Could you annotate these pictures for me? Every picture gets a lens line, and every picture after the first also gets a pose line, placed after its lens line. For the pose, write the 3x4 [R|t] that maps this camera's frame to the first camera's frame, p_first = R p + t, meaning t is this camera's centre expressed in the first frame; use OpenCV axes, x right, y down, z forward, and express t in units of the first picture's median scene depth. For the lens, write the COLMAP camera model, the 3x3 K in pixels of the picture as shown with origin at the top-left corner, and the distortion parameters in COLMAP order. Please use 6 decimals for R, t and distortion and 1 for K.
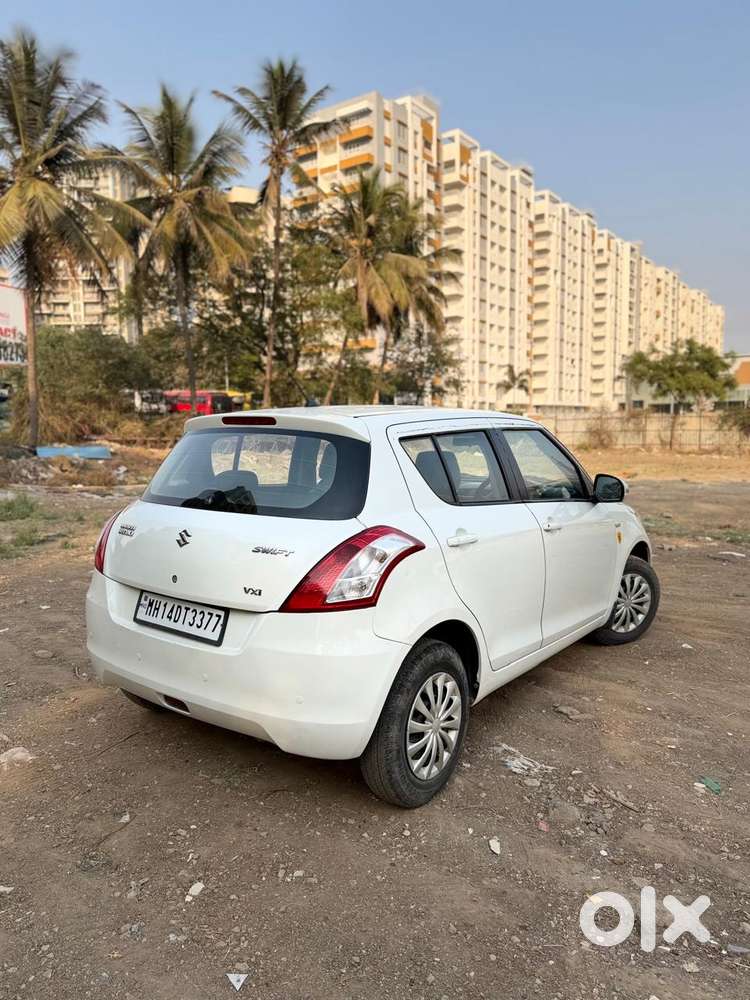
lens RADIAL K [[683.9, 0, 371.8], [0, 683.9, 501.7], [0, 0, 1]] dist [0.001306, -0.001329]
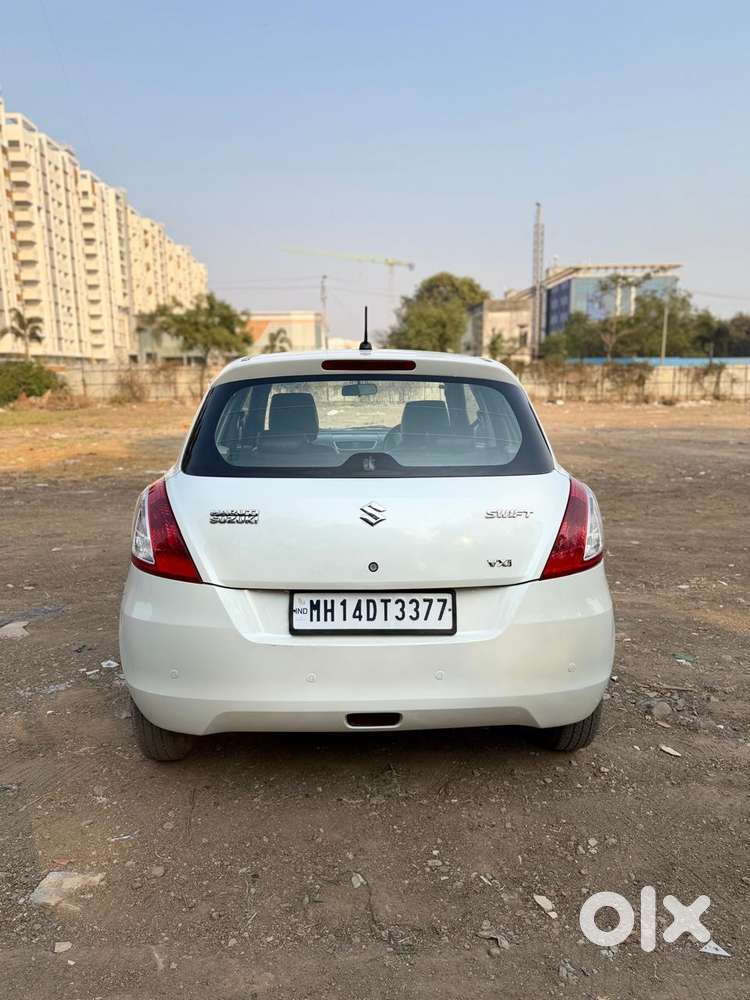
lens RADIAL K [[687.7, 0, 371.4], [0, 687.7, 492.8], [0, 0, 1]] dist [0.005935, -0.000189]
pose [[0.788303, -0.098022, 0.607429, -0.668577], [0.065020, 0.994972, 0.076179, -0.029559], [-0.611842, -0.020557, 0.790713, 0.323845]]
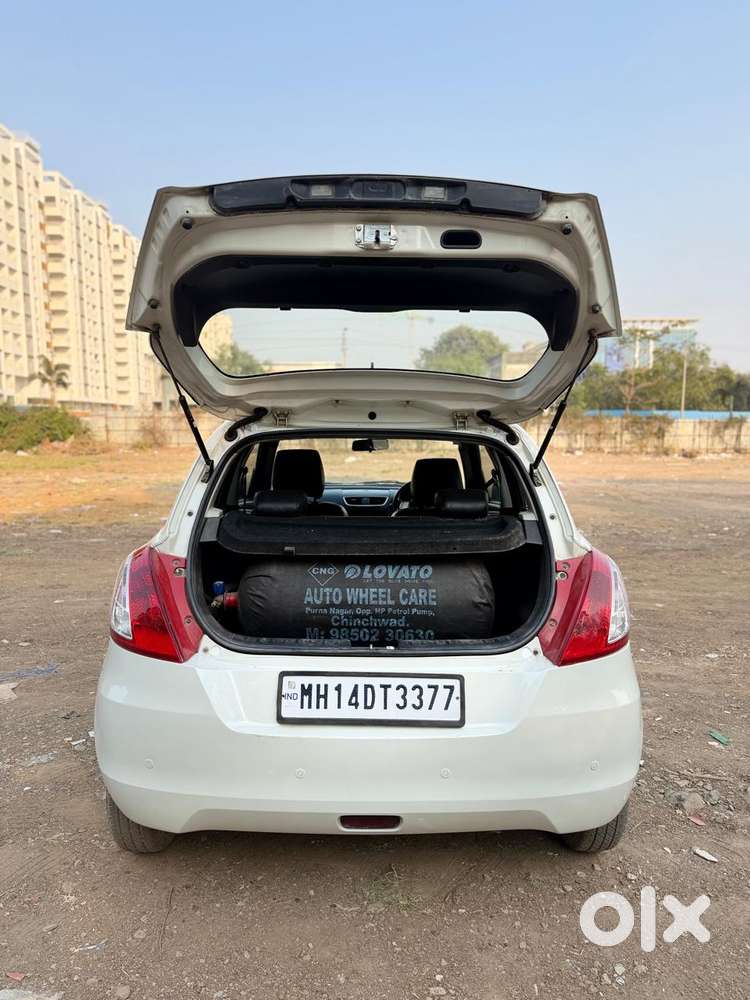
lens RADIAL K [[686.1, 0, 375.0], [0, 686.1, 500.0], [0, 0, 1]] dist [0.030651, -0.046268]
pose [[0.801802, -0.050353, 0.595465, -0.614465], [0.050999, 0.998574, 0.015769, -0.046165], [-0.595410, 0.017724, 0.803227, 0.365933]]
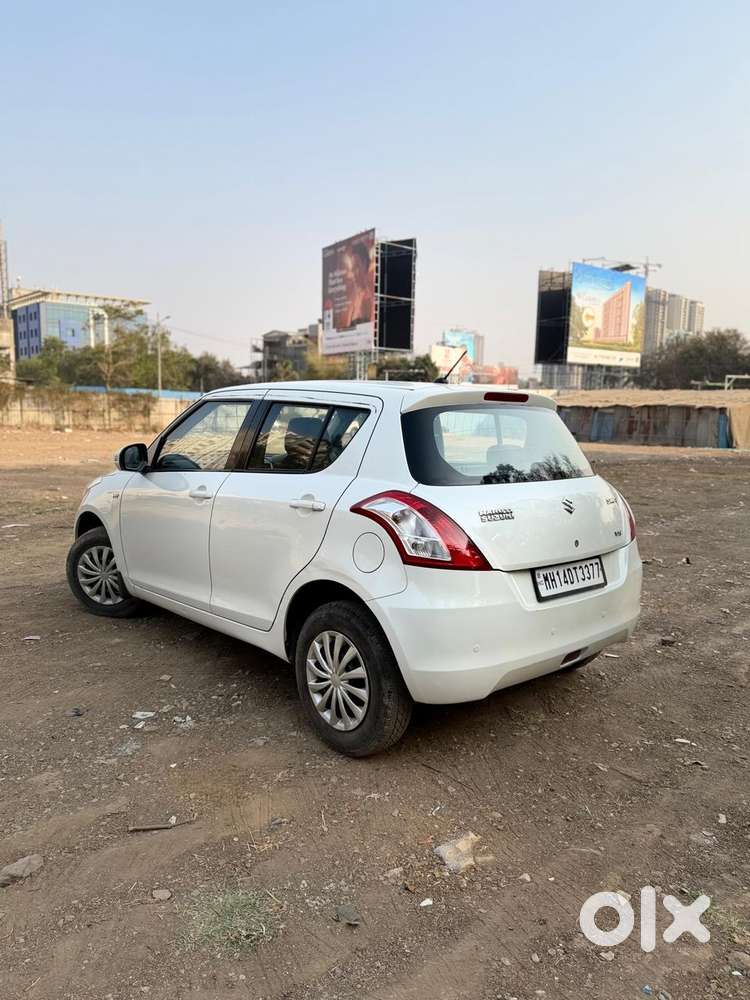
lens RADIAL K [[683.9, 0, 371.8], [0, 683.9, 501.7], [0, 0, 1]] dist [0.001306, -0.001329]
pose [[0.210299, -0.110964, 0.971319, -1.233153], [0.073538, 0.992518, 0.097464, -0.073775], [-0.974867, 0.050932, 0.216886, 0.940545]]
